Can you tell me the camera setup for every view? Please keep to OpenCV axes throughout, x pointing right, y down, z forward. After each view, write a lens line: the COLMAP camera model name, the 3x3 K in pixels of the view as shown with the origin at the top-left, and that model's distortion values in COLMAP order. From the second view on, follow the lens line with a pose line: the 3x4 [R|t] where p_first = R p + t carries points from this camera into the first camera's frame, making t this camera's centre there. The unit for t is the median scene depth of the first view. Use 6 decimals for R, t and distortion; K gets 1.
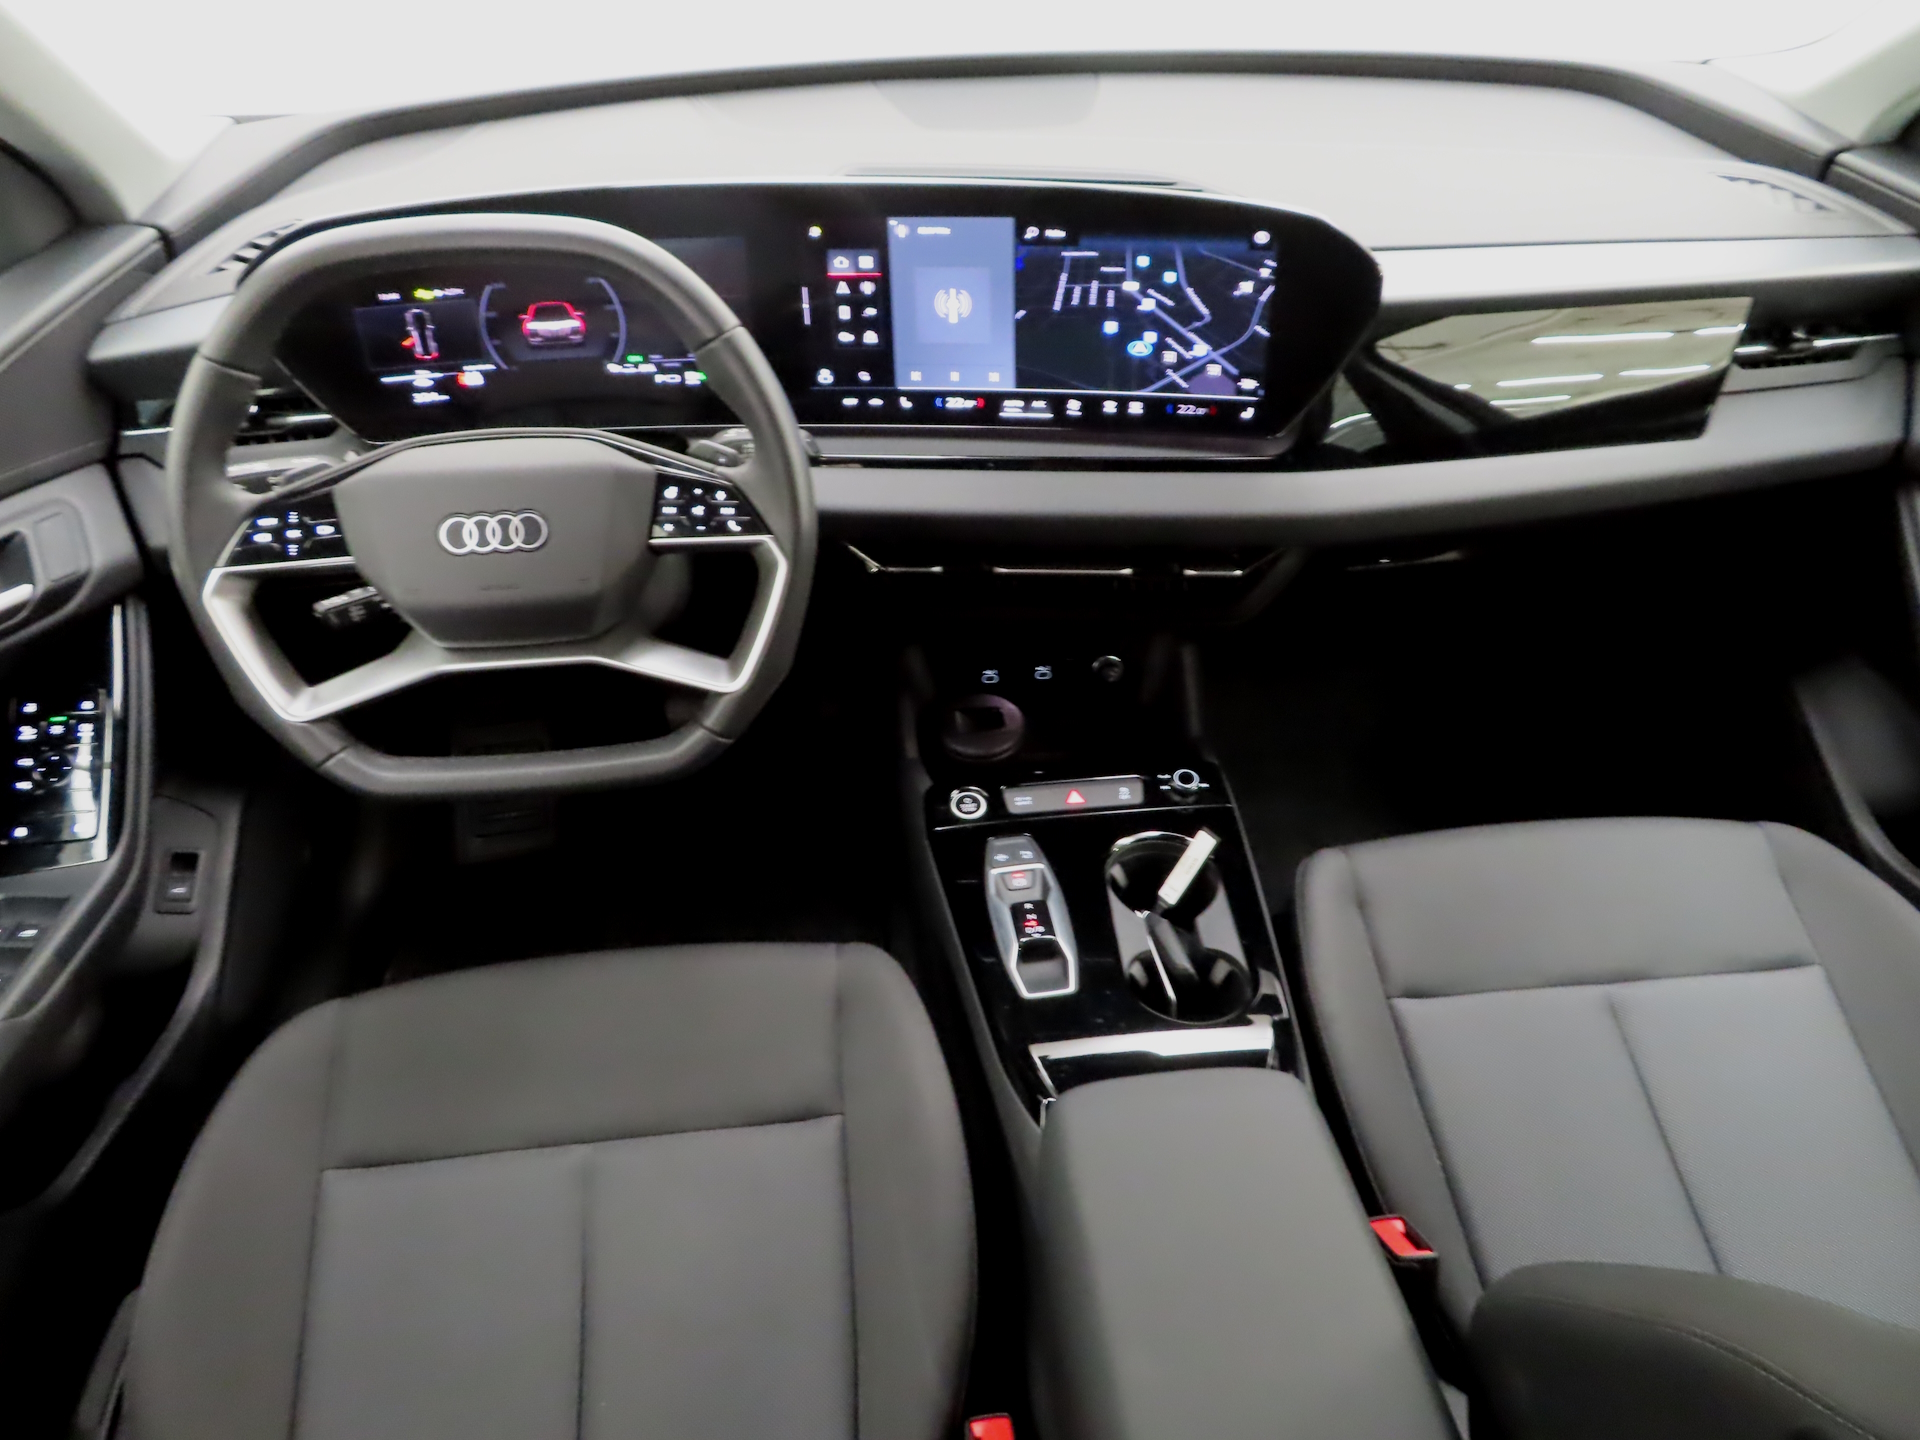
lens RADIAL K [[1373.0, 0, 948.1], [0, 1373.0, 719.8], [0, 0, 1]] dist [-0.014551, 0.010785]
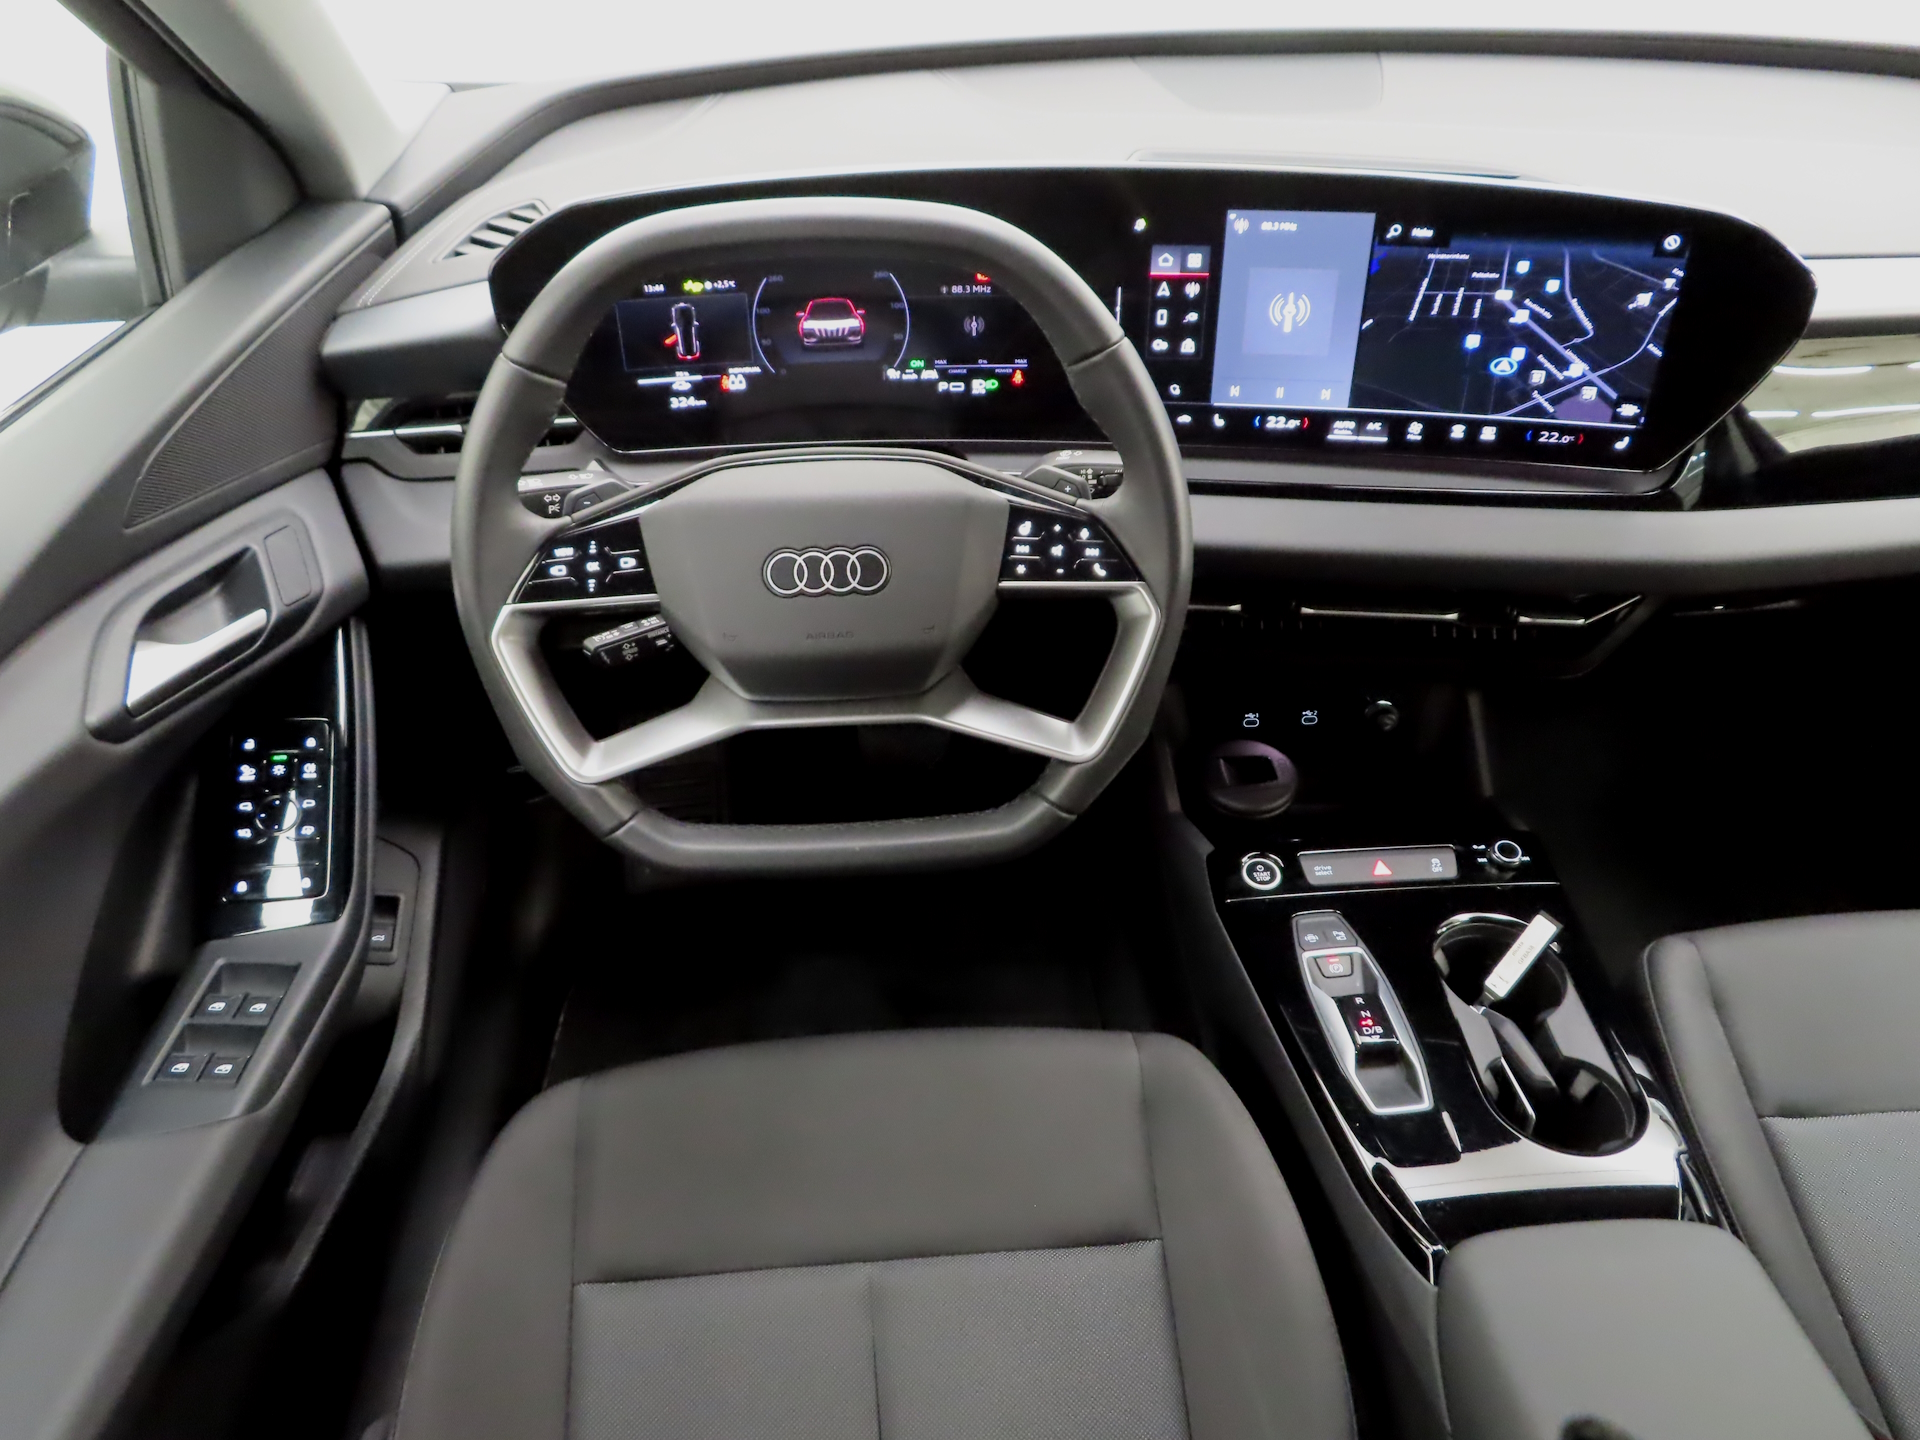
lens RADIAL K [[1373.0, 0, 952.1], [0, 1373.0, 724.7], [0, 0, 1]] dist [-0.014551, 0.010785]
pose [[0.999179, 0.029119, -0.028166, -0.182060], [-0.028840, 0.999531, 0.010255, -0.042007], [0.028452, -0.009434, 0.999551, 0.117581]]
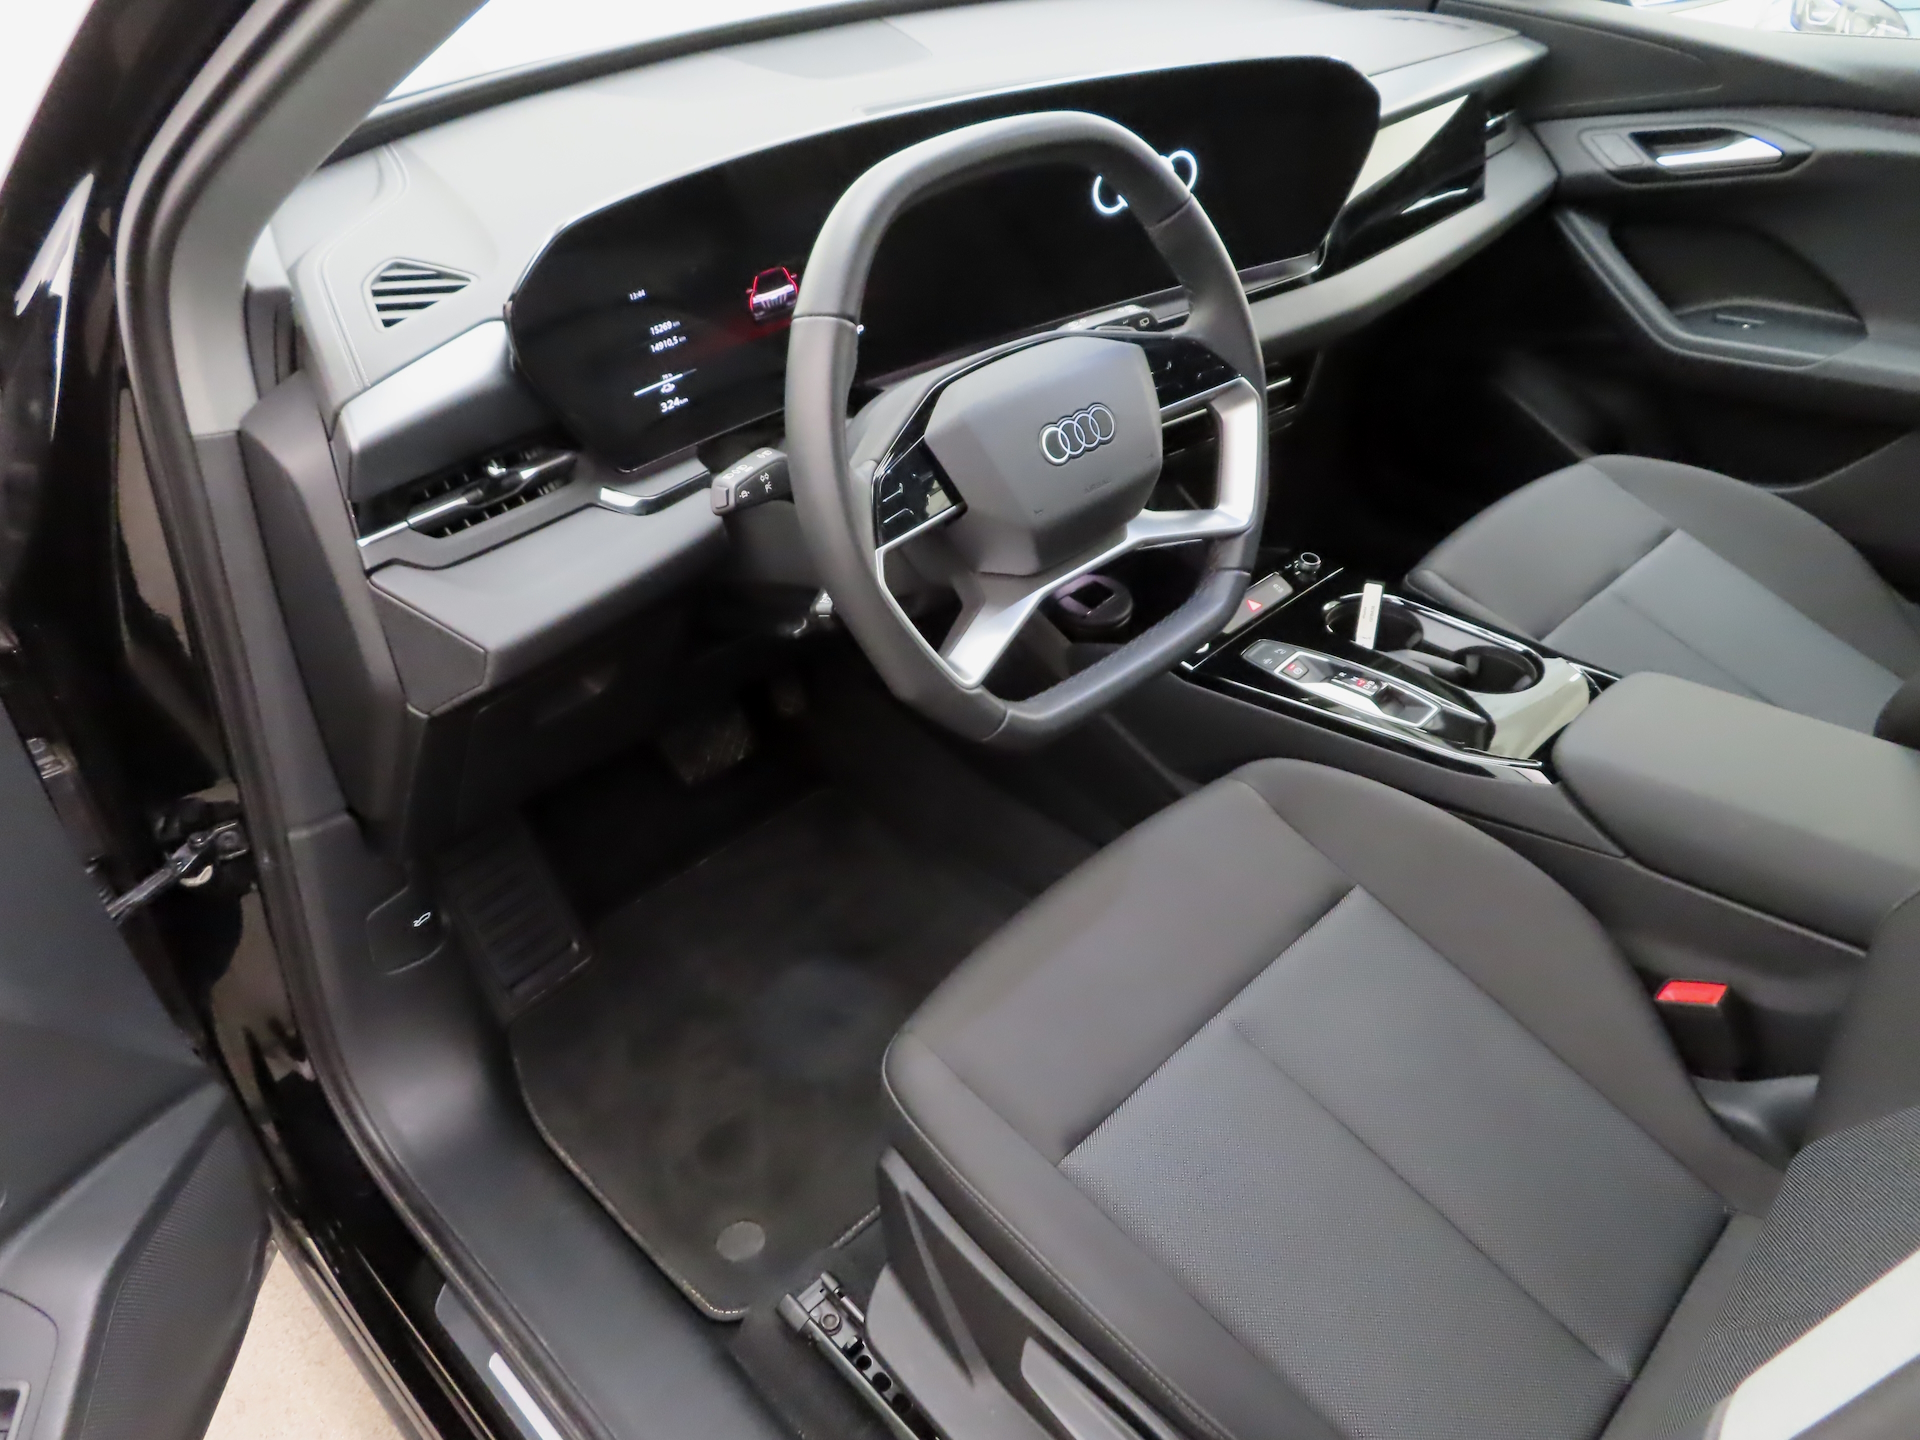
lens RADIAL K [[1373.0, 0, 952.4], [0, 1373.0, 721.1], [0, 0, 1]] dist [-0.014551, 0.010785]
pose [[0.784698, -0.372639, 0.495369, -0.785945], [0.385033, 0.919287, 0.081611, -0.048753], [-0.485798, 0.126693, 0.864841, 0.165533]]
